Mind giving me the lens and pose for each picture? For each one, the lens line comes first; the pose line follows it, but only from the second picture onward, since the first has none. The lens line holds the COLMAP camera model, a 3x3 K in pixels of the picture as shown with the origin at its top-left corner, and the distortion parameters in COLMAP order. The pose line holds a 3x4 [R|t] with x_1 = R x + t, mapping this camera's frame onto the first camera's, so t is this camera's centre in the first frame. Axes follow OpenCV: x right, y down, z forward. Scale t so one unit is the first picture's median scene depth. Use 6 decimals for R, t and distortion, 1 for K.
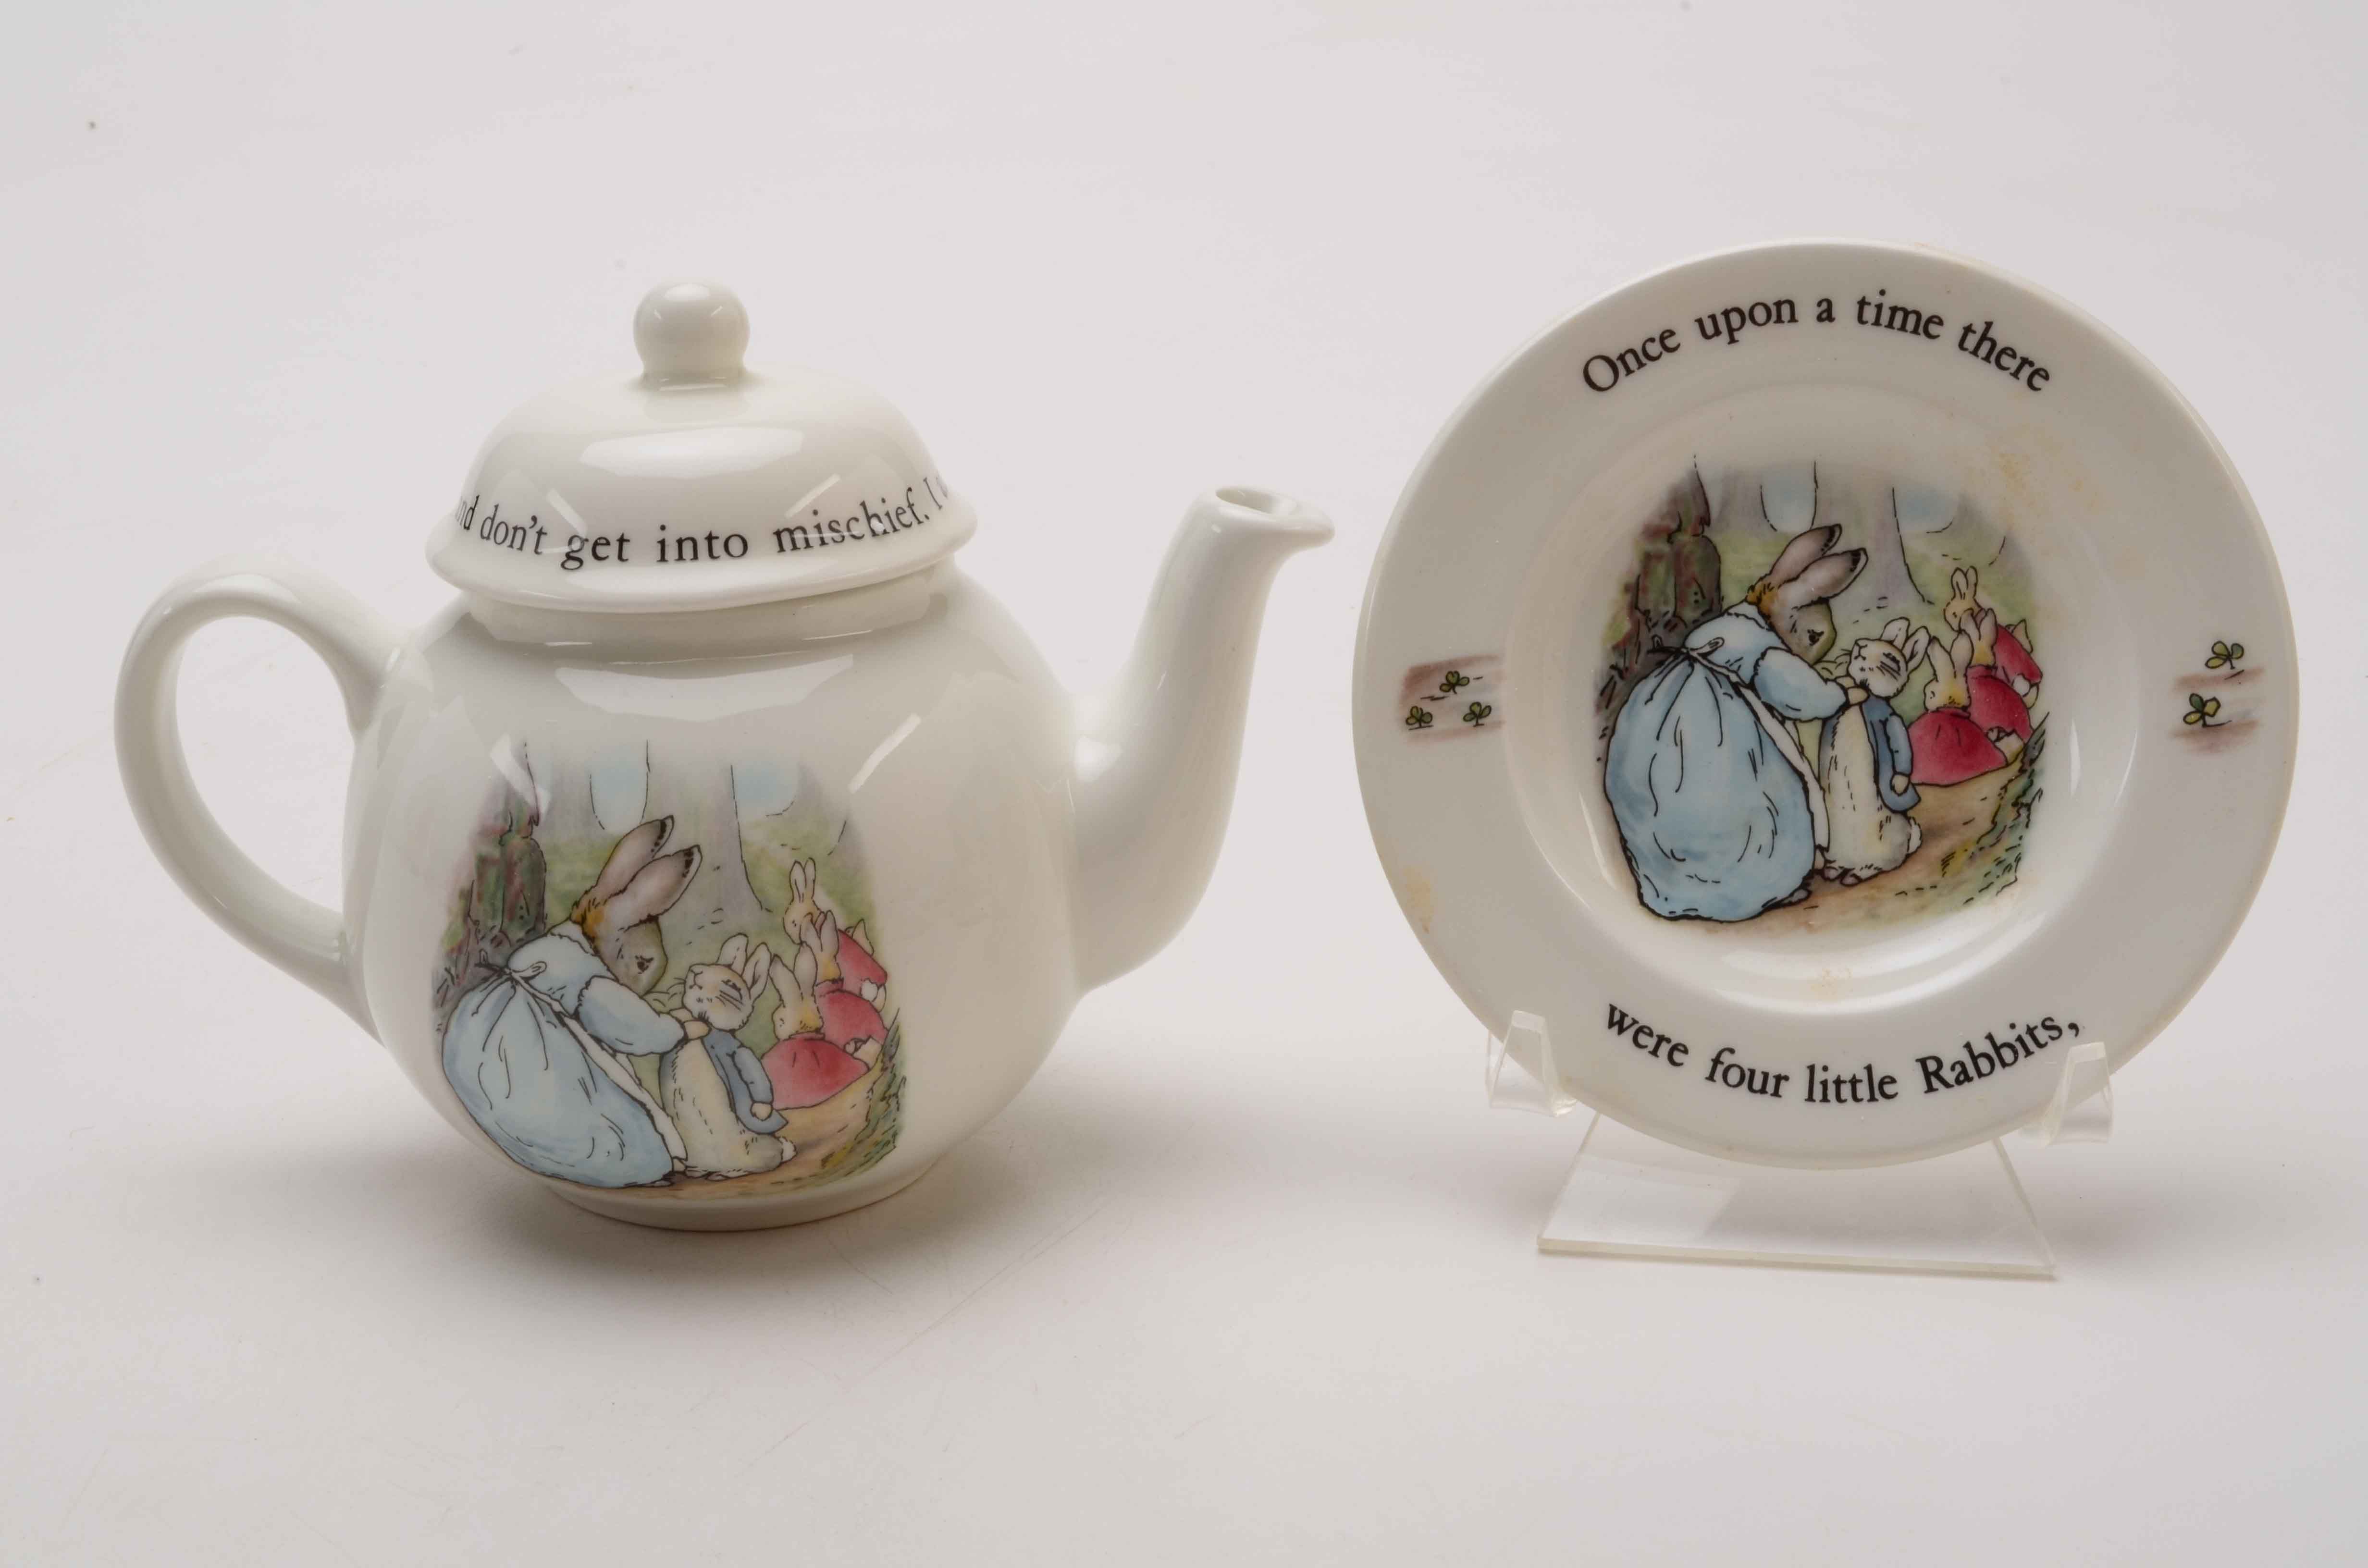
lens RADIAL K [[4018.9, 0, 1203.2], [0, 4018.9, 803.4], [0, 0, 1]] dist [0.107517, 0.000000]
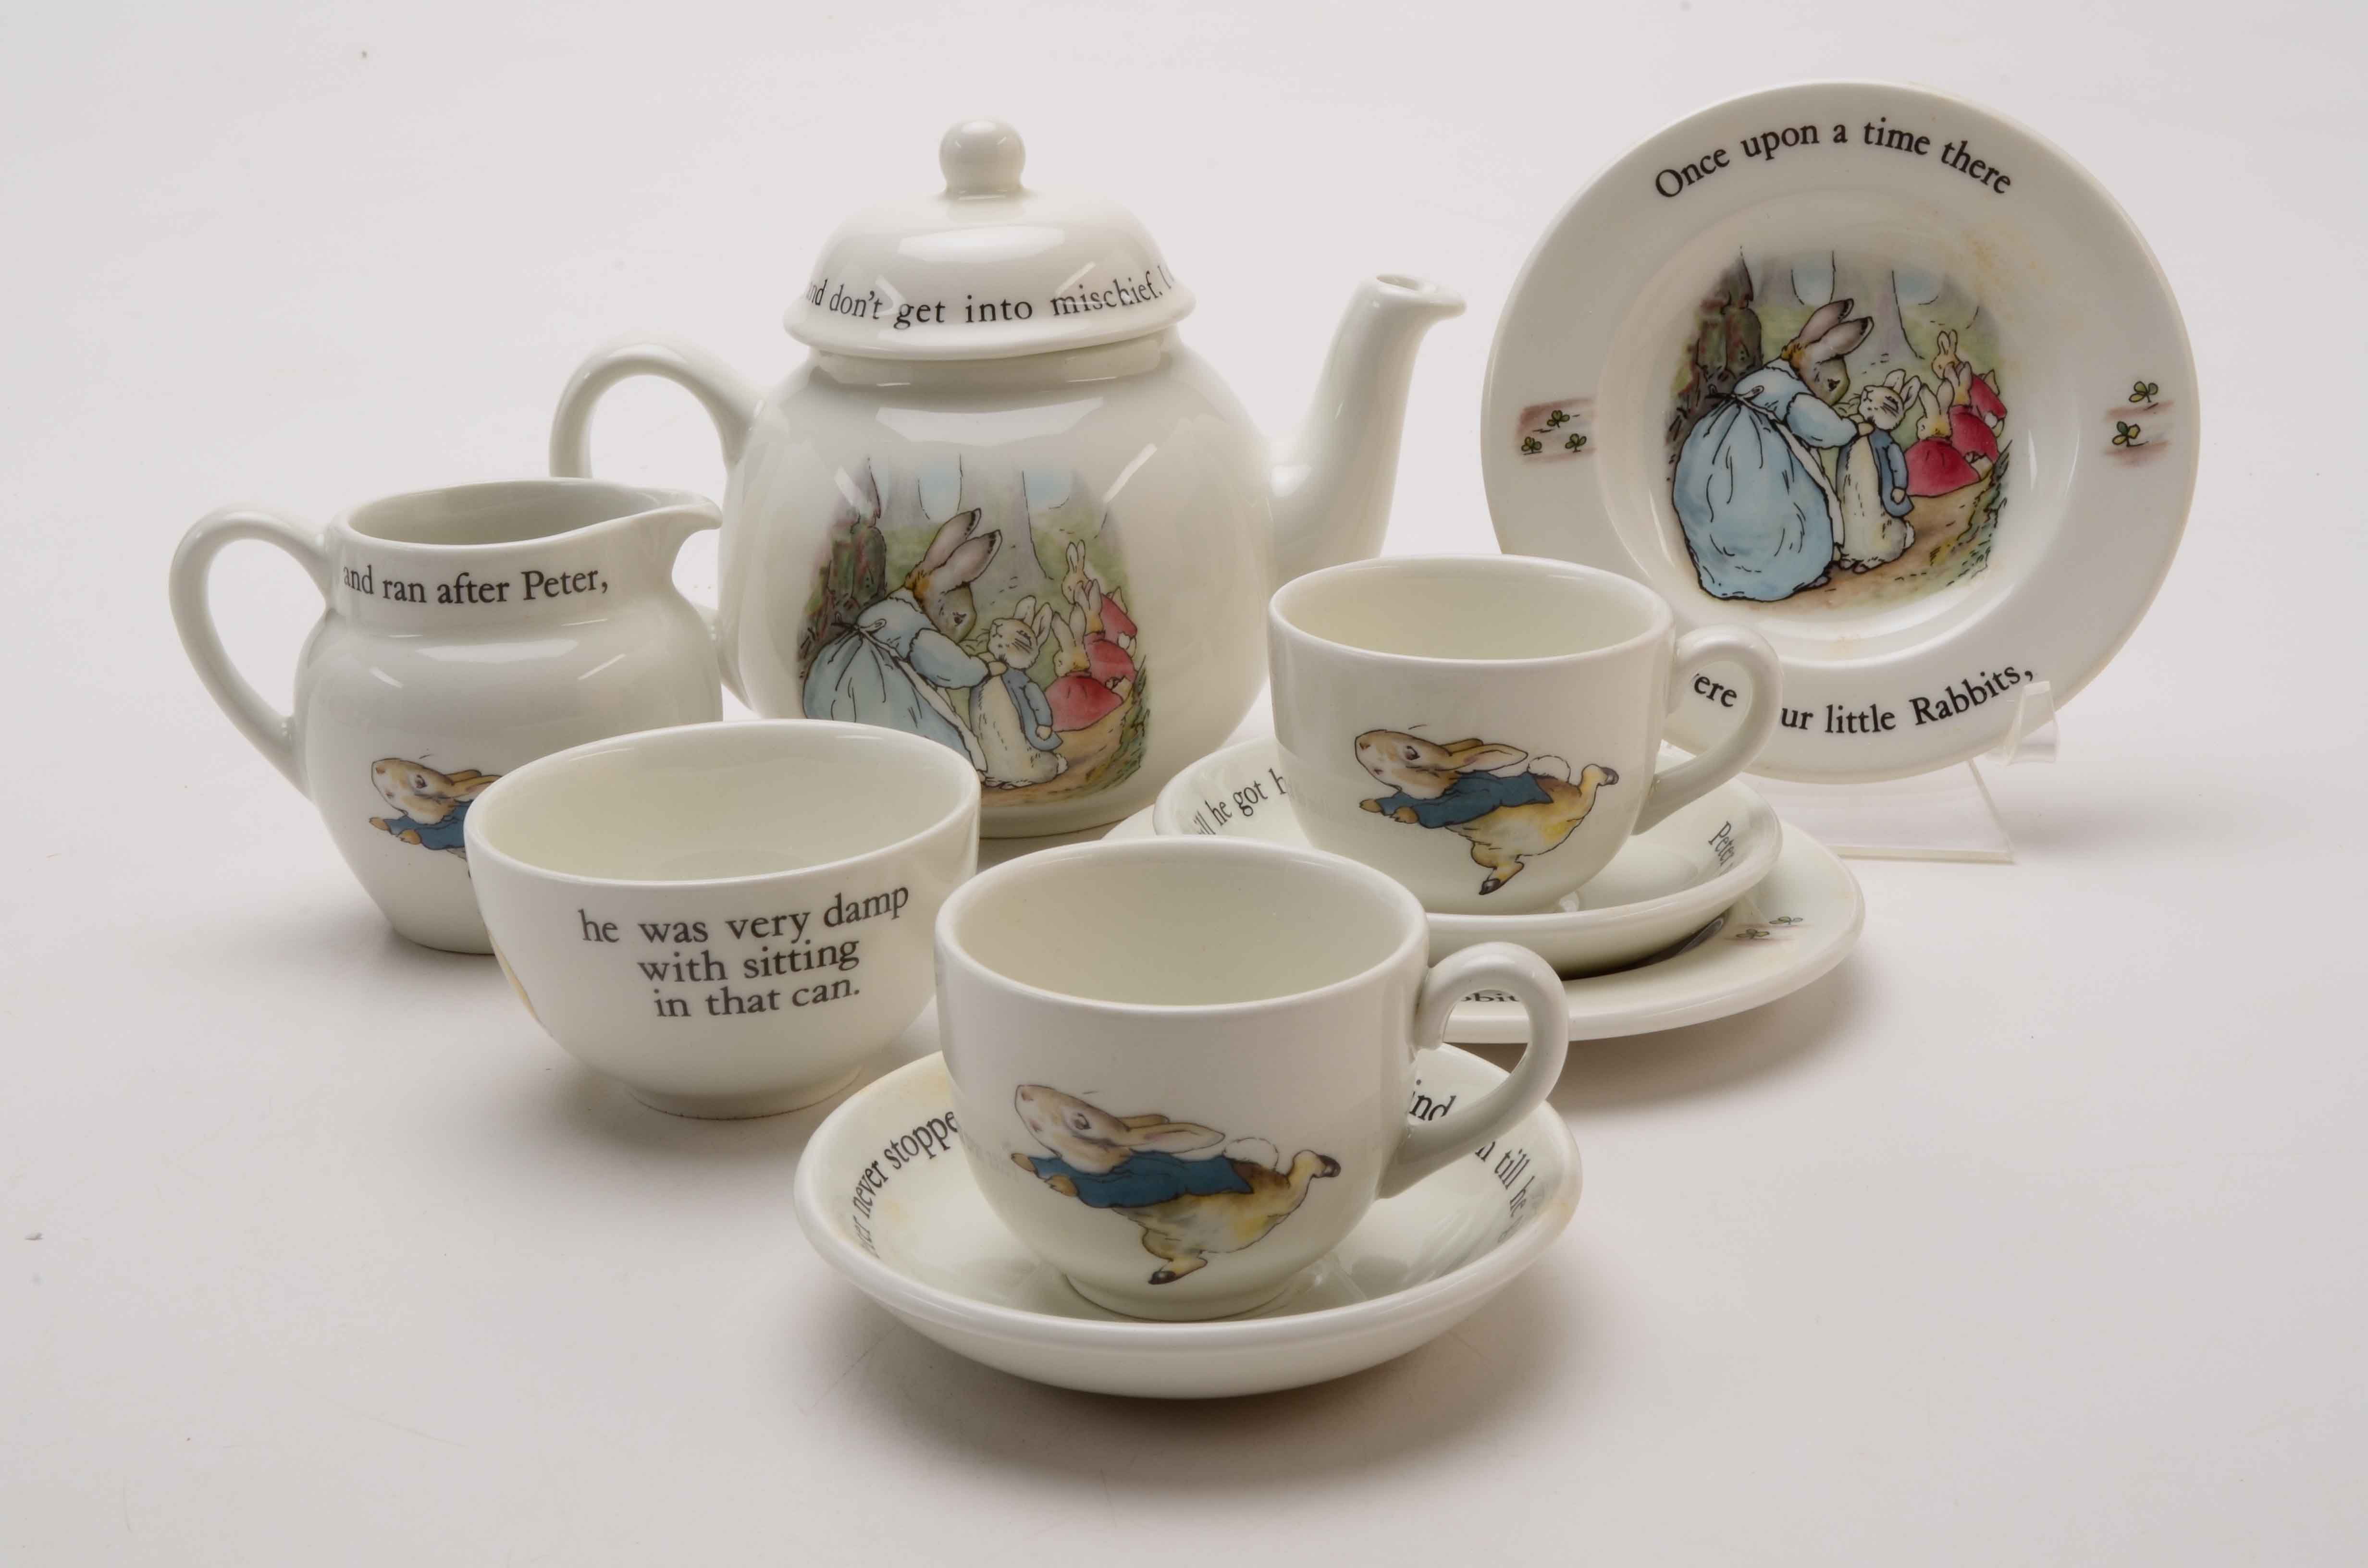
lens RADIAL K [[4018.9, 0, 1200.2], [0, 4018.9, 795.9], [0, 0, 1]] dist [0.107517, 0.000000]
pose [[0.999801, -0.004625, -0.019423, -0.030885], [0.004688, 0.999984, 0.003224, 0.091669], [0.019408, -0.003315, 0.999806, -0.333901]]
